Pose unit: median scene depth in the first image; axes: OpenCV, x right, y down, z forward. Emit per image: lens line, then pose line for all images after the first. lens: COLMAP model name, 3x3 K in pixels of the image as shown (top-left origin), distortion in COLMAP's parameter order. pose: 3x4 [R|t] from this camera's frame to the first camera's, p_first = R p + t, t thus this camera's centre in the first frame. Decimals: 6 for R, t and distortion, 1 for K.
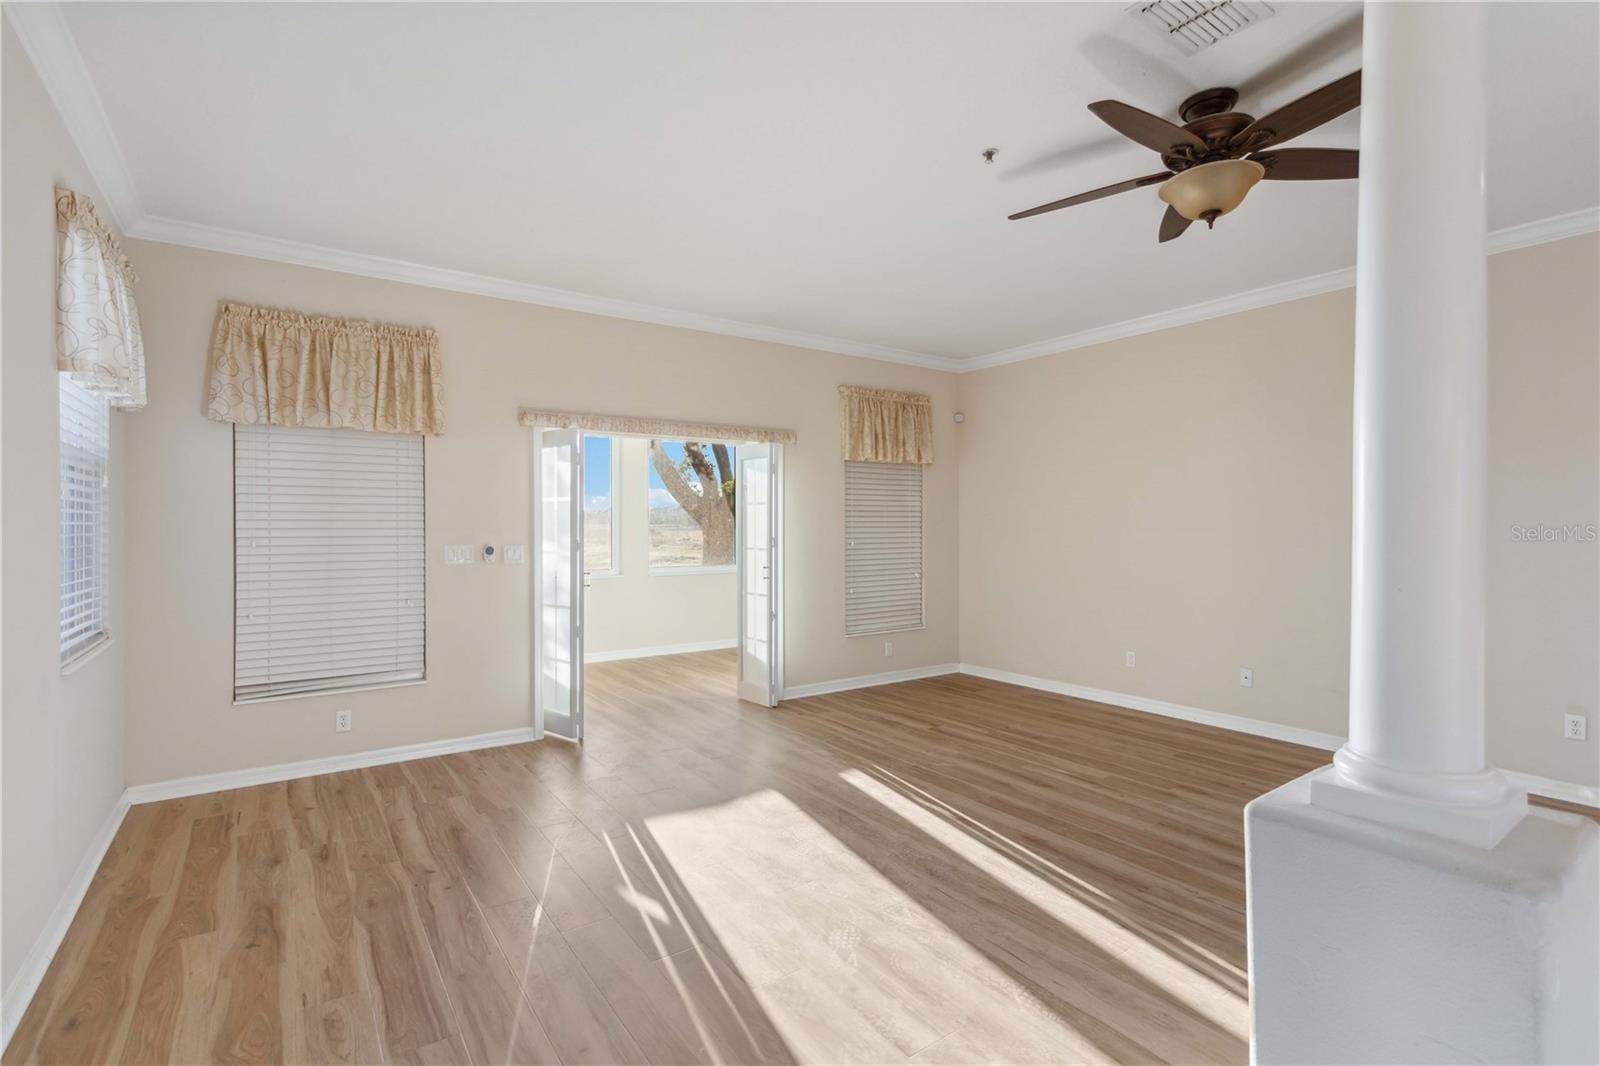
lens RADIAL K [[749.0, 0, 796.9], [0, 749.0, 528.3], [0, 0, 1]] dist [0.001316, 0.000255]
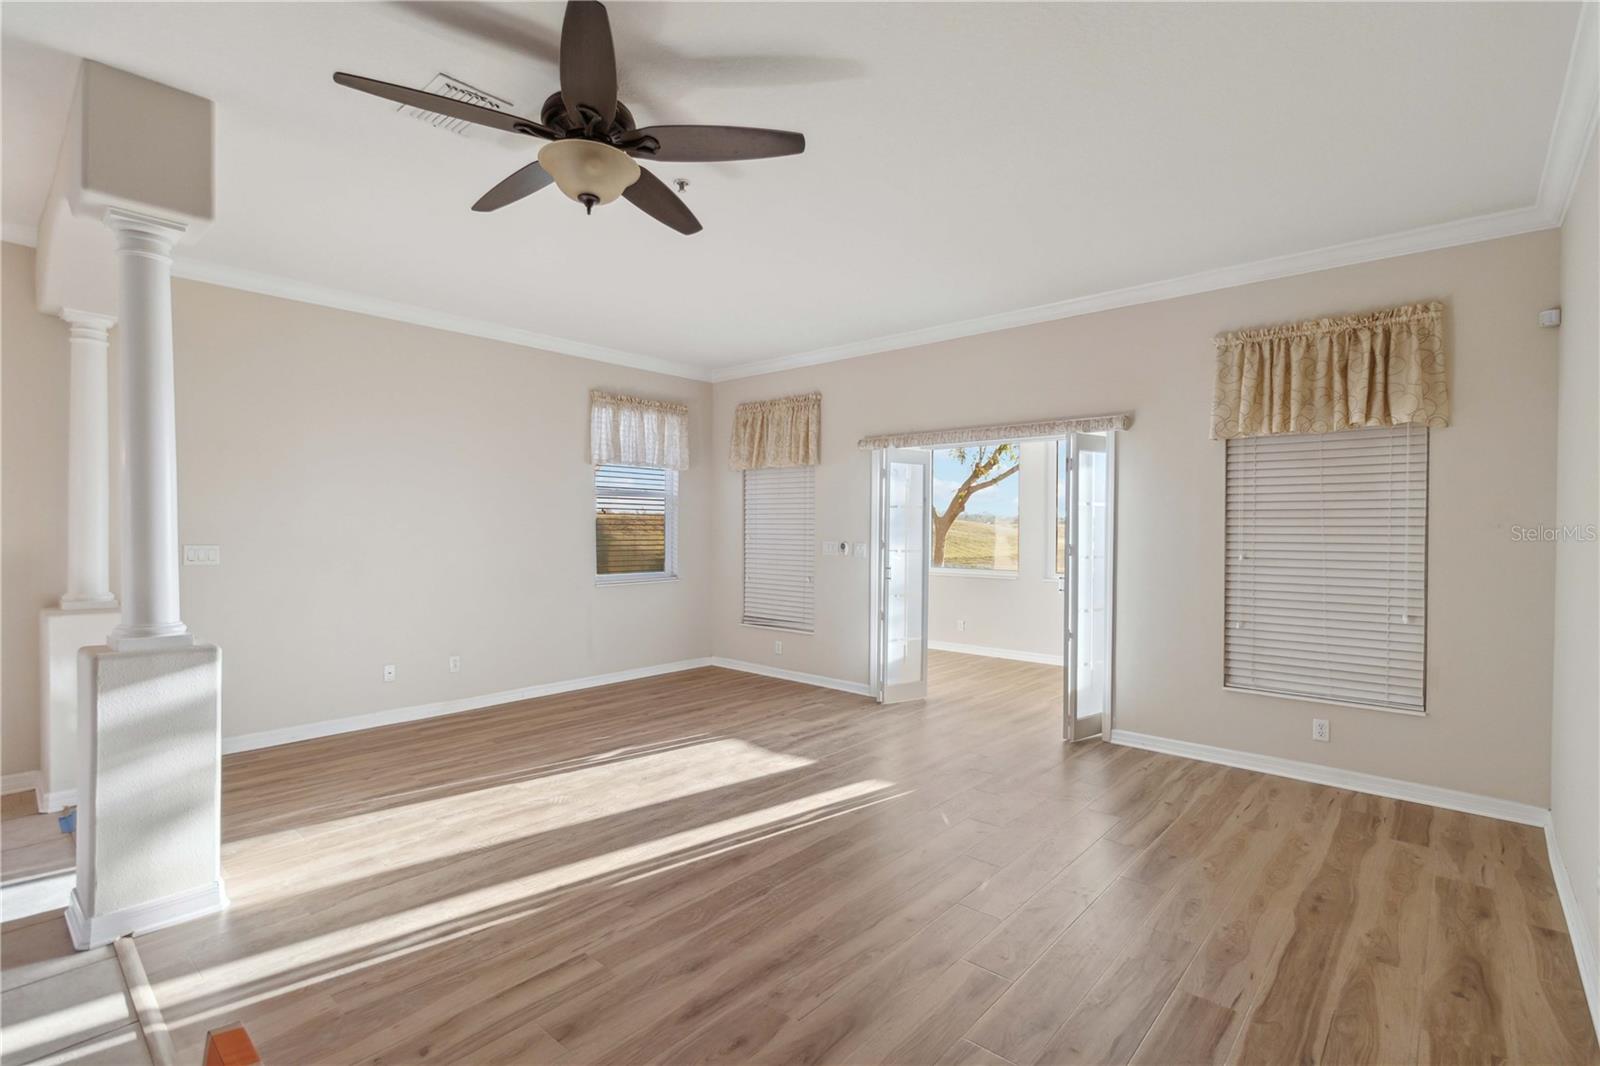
lens RADIAL K [[749.0, 0, 796.9], [0, 749.0, 528.3], [0, 0, 1]] dist [0.001316, 0.000255]
pose [[0.223875, 0.002627, -0.974614, 1.250366], [-0.012035, 0.999928, -0.000069, -0.002657], [0.974543, 0.011745, 0.223891, 0.853660]]
